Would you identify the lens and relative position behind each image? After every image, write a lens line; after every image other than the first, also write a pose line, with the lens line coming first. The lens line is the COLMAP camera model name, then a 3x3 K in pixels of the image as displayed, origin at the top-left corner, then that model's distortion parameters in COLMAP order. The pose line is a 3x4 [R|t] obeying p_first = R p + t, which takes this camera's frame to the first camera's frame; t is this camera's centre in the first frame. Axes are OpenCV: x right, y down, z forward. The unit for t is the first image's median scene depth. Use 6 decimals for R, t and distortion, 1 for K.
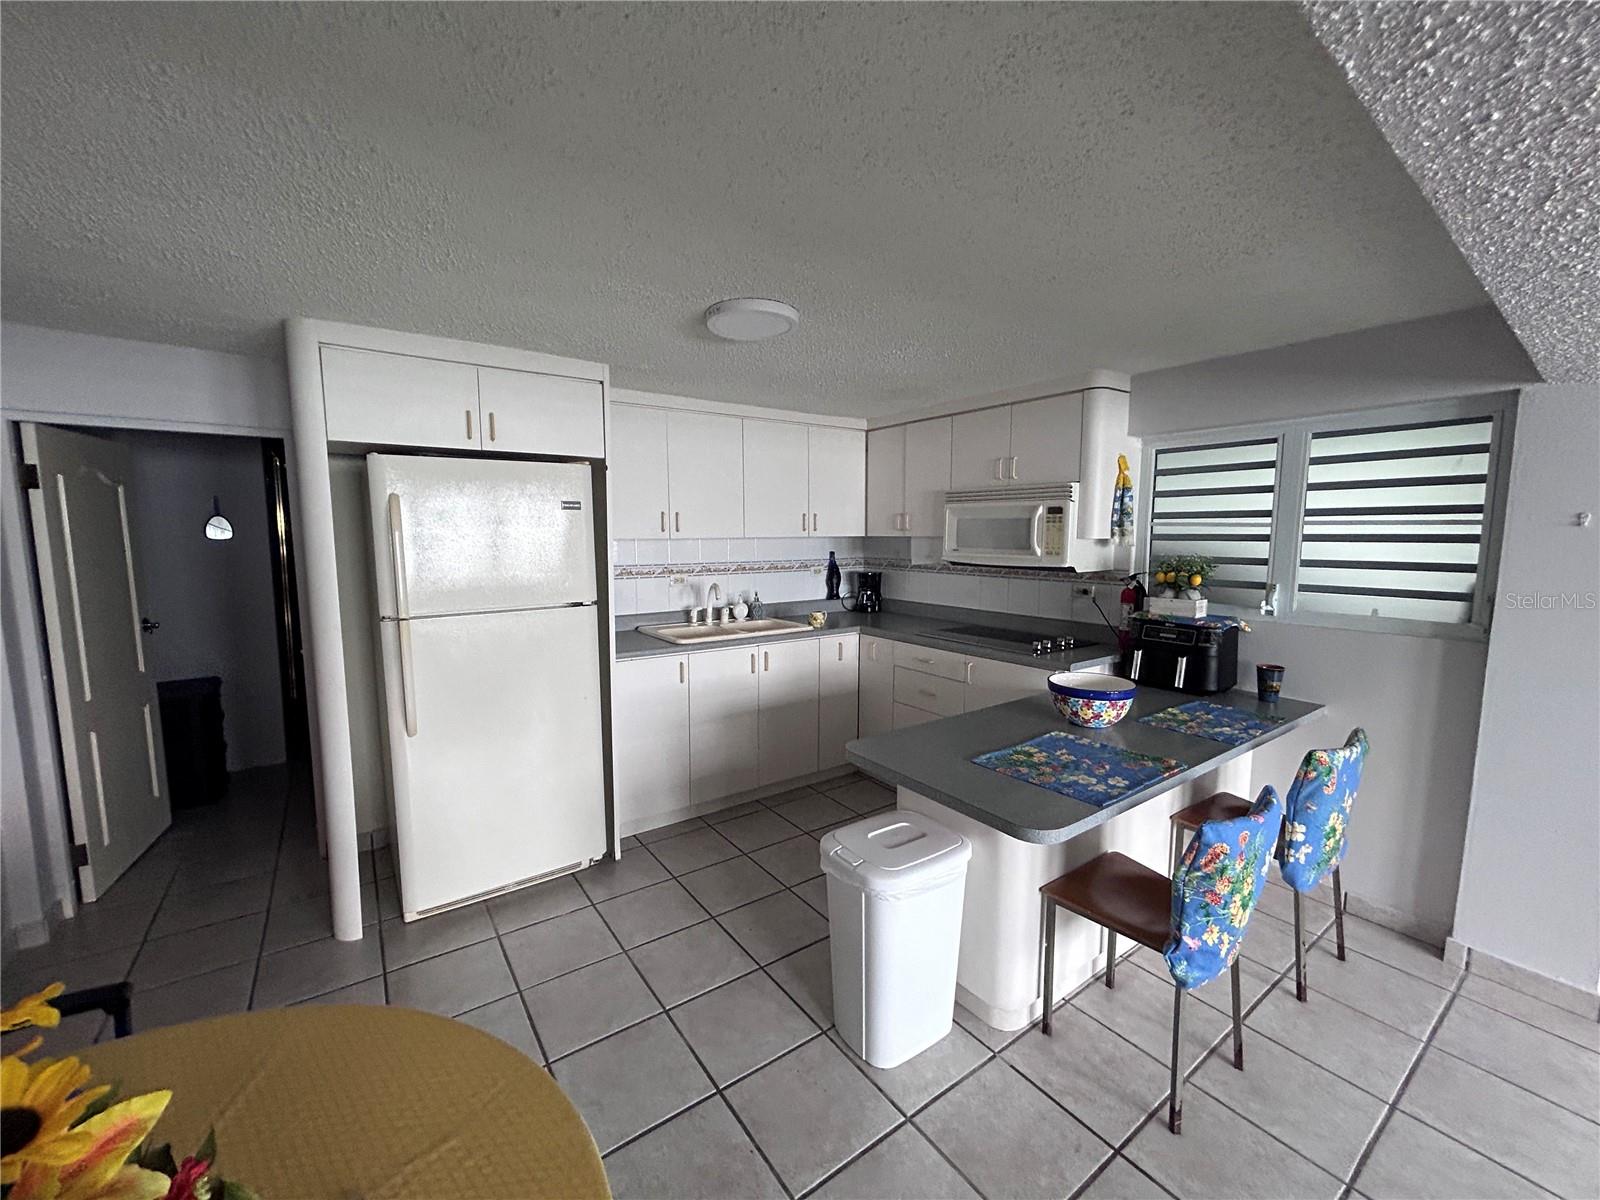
lens RADIAL K [[646.0, 0, 801.4], [0, 646.0, 600.4], [0, 0, 1]] dist [-0.002502, 0.004172]
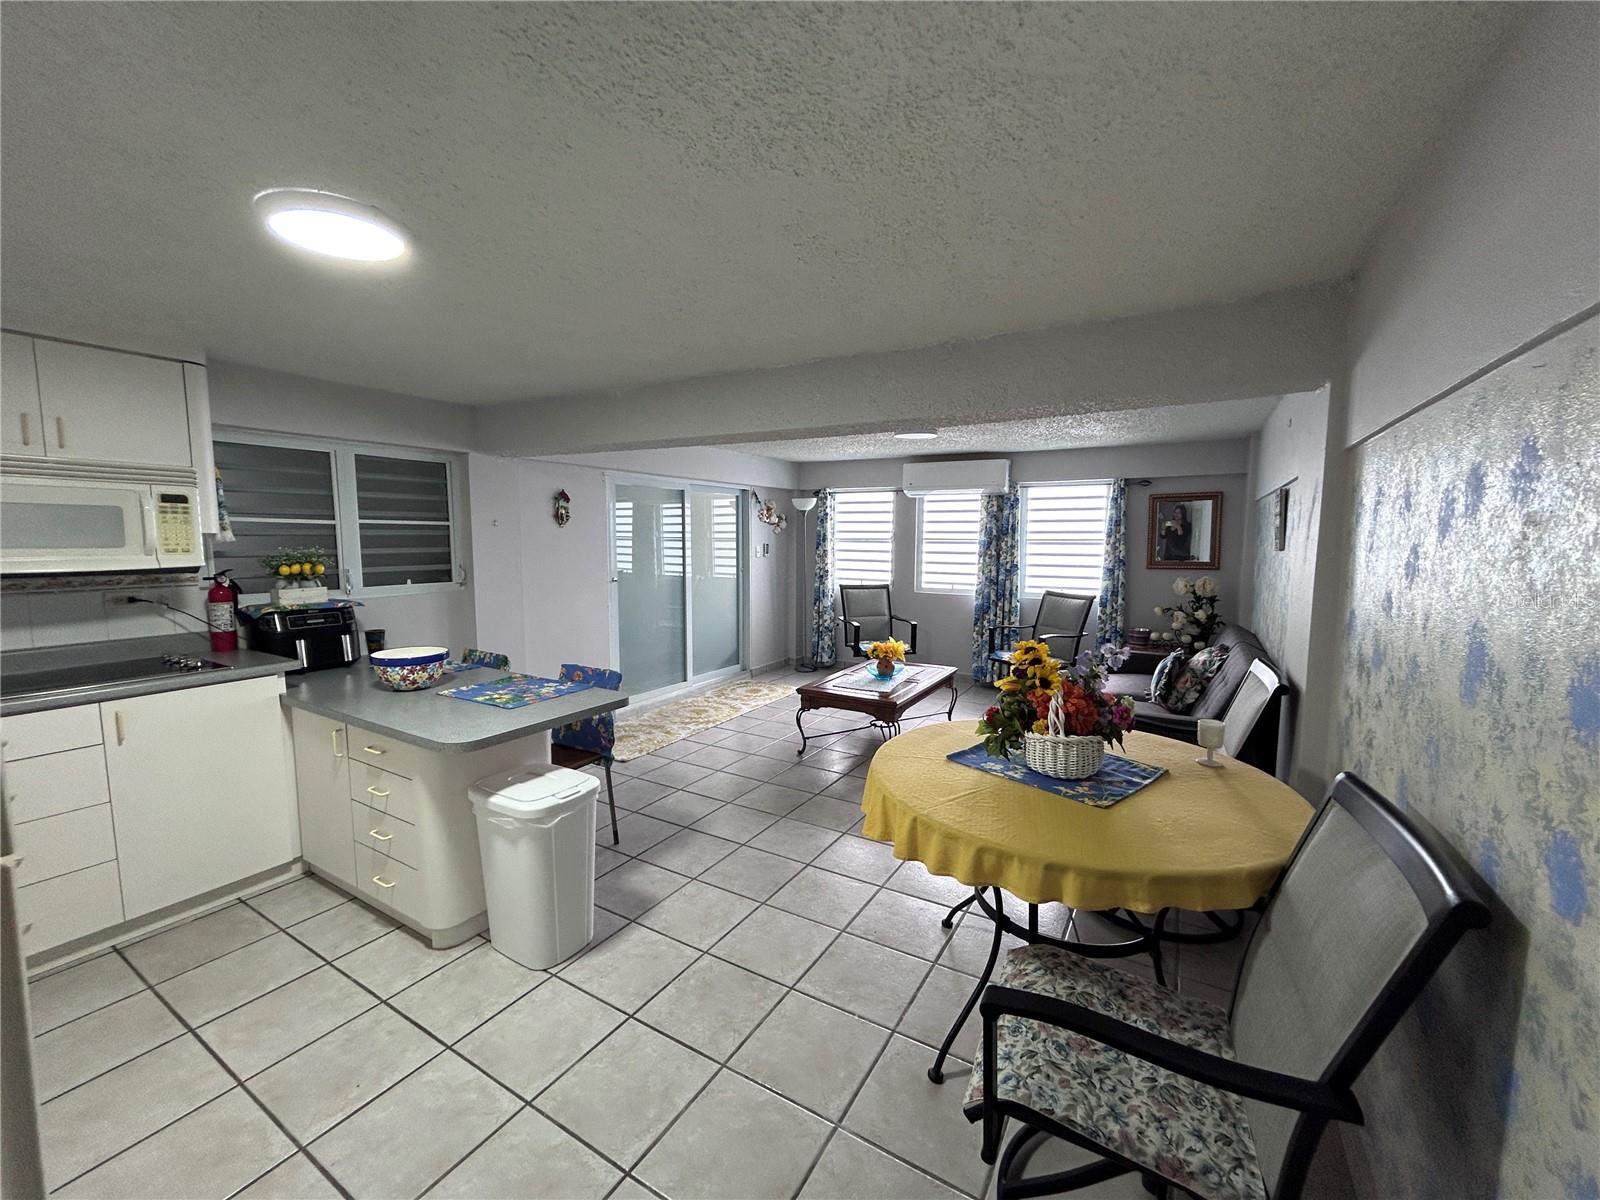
lens RADIAL K [[647.0, 0, 796.4], [0, 647.0, 605.9], [0, 0, 1]] dist [-0.009784, -0.000018]
pose [[-0.401147, -0.094703, 0.911105, -0.697049], [0.100000, 0.984169, 0.146326, -0.044821], [-0.910539, 0.149809, -0.385326, 0.613918]]
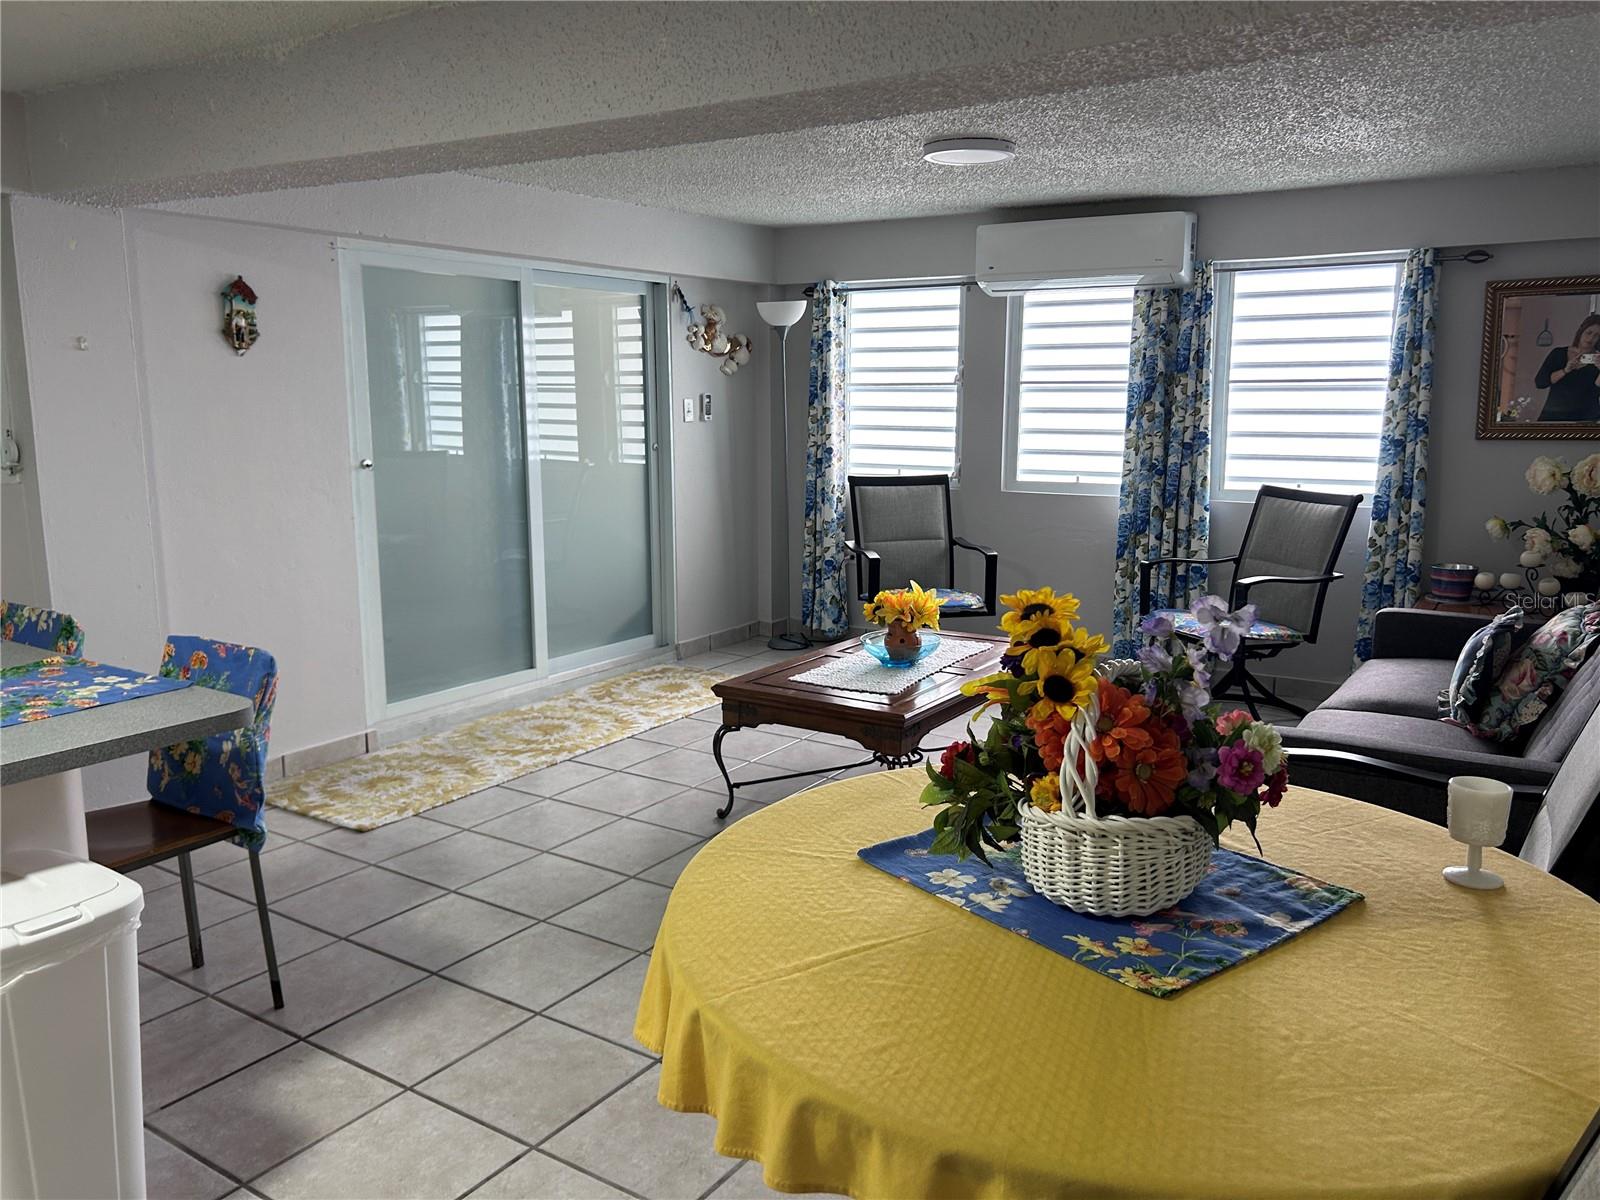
lens RADIAL K [[1209.2, 0, 808.5], [0, 1209.2, 604.6], [0, 0, 1]] dist [0.062956, -0.106240]
pose [[-0.364585, -0.156398, 0.917942, -0.643460], [0.106034, 0.972409, 0.207792, -0.004140], [-0.925113, 0.173091, -0.337943, 0.426227]]
